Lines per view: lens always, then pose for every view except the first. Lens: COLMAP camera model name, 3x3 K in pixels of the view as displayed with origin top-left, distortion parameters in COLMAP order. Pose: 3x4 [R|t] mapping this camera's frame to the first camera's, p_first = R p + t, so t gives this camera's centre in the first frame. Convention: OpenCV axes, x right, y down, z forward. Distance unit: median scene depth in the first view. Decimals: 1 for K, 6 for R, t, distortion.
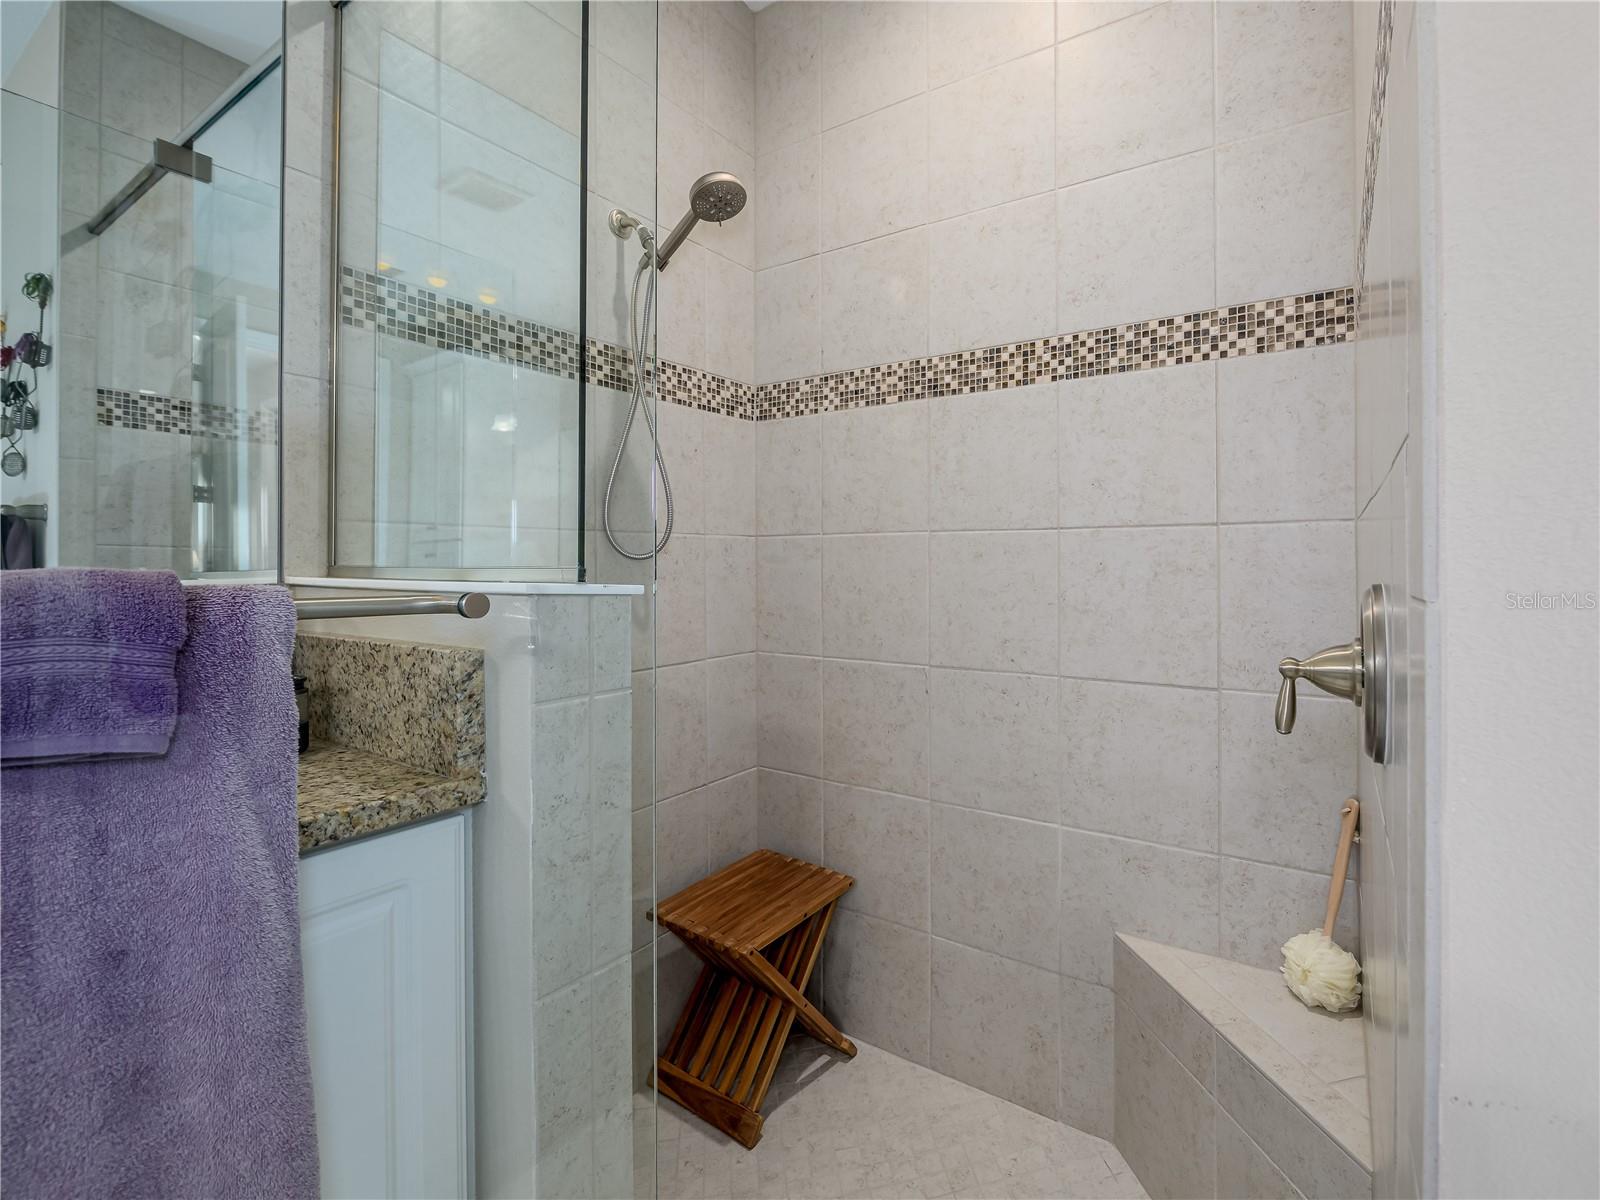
lens RADIAL K [[739.1, 0, 892.9], [0, 739.1, 587.8], [0, 0, 1]] dist [-0.012772, -0.000819]
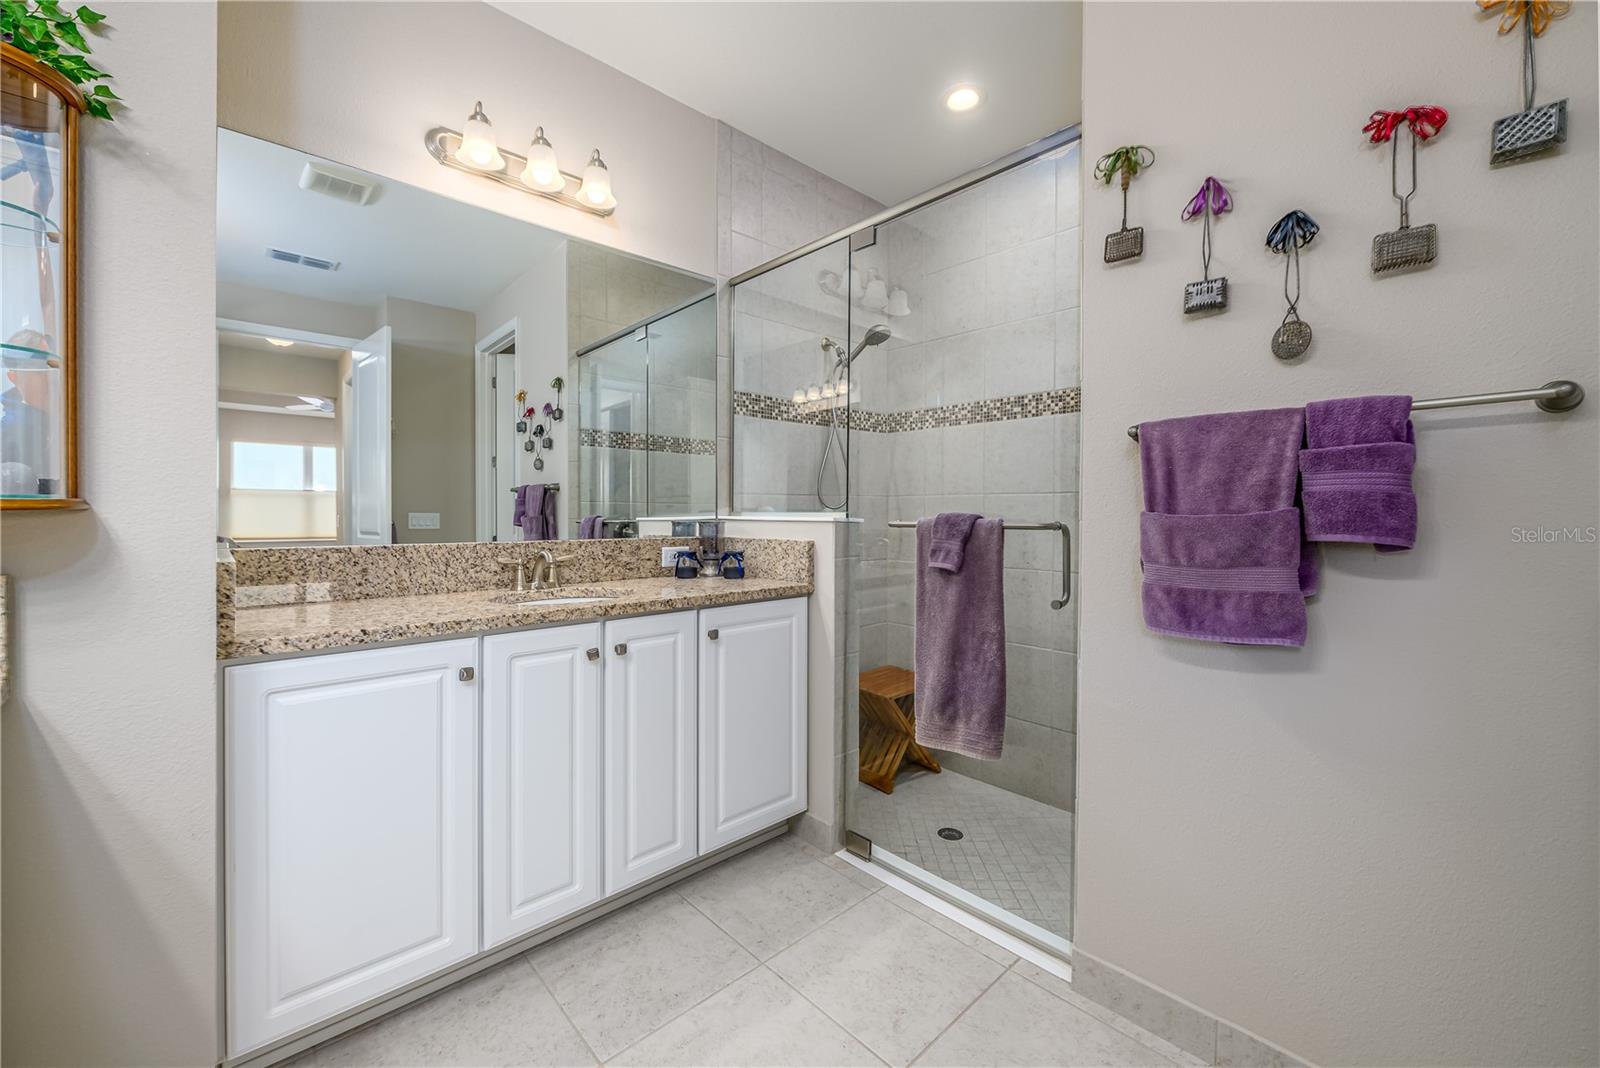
lens RADIAL K [[619.6, 0, 798.7], [0, 619.6, 532.9], [0, 0, 1]] dist [0.000556, -0.000148]
pose [[0.963442, 0.010676, -0.267705, 0.020361], [-0.010325, 0.999943, 0.002716, 0.023886], [0.267718, 0.000147, 0.963497, -0.682794]]
